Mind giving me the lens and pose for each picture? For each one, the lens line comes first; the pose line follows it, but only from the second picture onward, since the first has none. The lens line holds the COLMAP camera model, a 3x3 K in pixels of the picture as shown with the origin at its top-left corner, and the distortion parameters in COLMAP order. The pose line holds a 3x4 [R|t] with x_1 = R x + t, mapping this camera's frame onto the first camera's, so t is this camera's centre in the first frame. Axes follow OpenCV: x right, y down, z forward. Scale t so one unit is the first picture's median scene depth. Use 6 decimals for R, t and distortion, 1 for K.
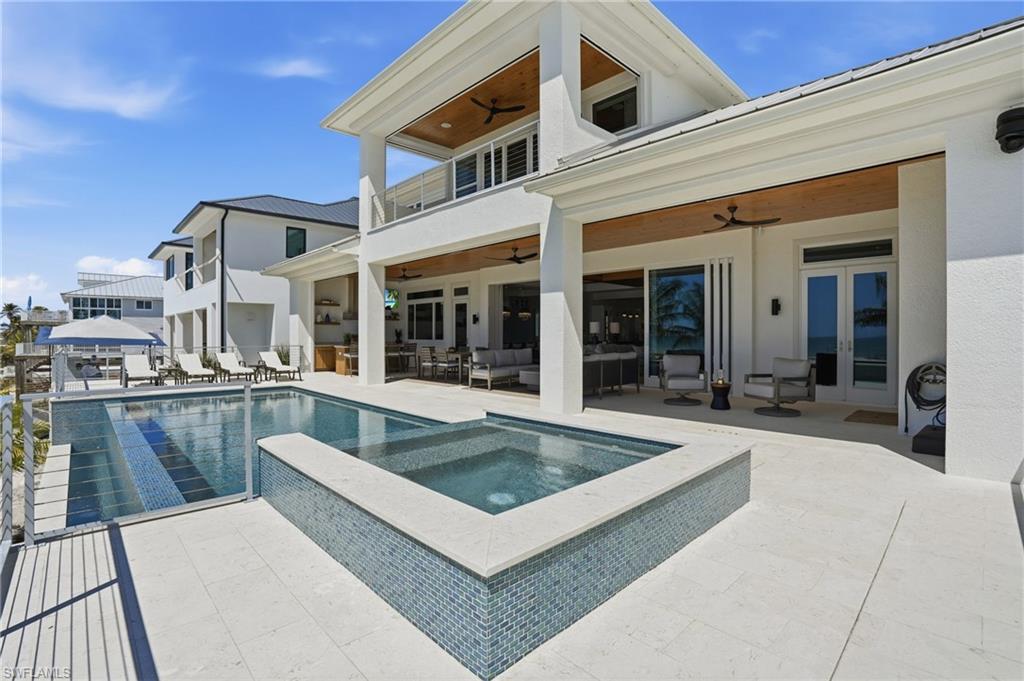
lens RADIAL K [[475.0, 0, 513.7], [0, 475.0, 336.6], [0, 0, 1]] dist [-0.057982, 0.012137]
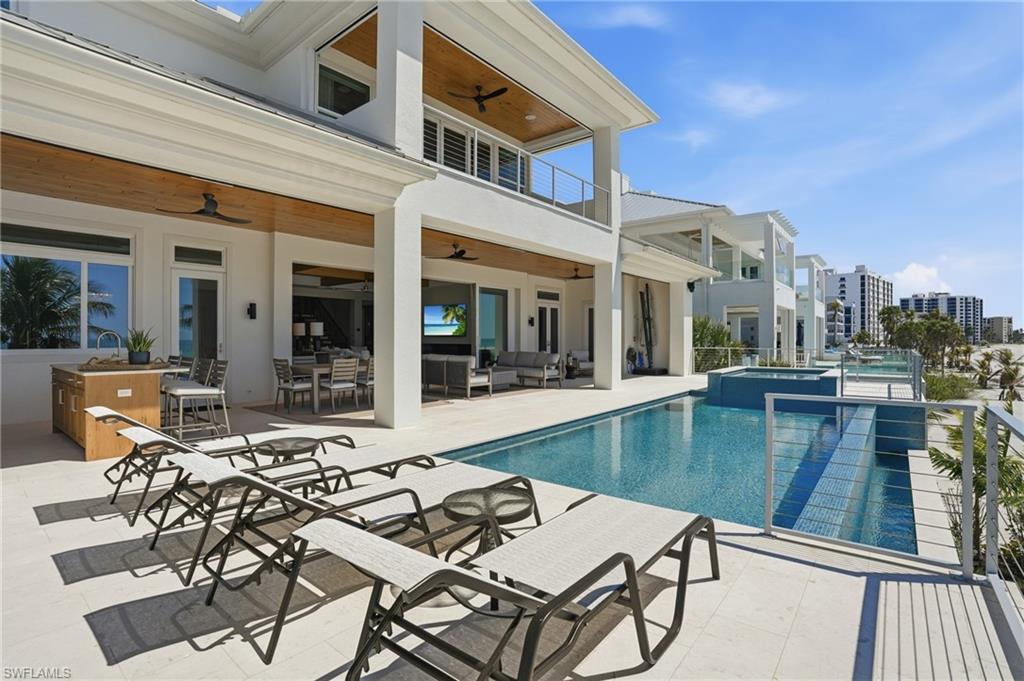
lens RADIAL K [[475.0, 0, 515.5], [0, 475.0, 339.2], [0, 0, 1]] dist [-0.057982, 0.012137]
pose [[-0.122010, -0.006712, 0.992506, -0.923792], [0.003148, 0.999969, 0.007150, -0.006655], [-0.992524, 0.003997, -0.121985, 0.983179]]
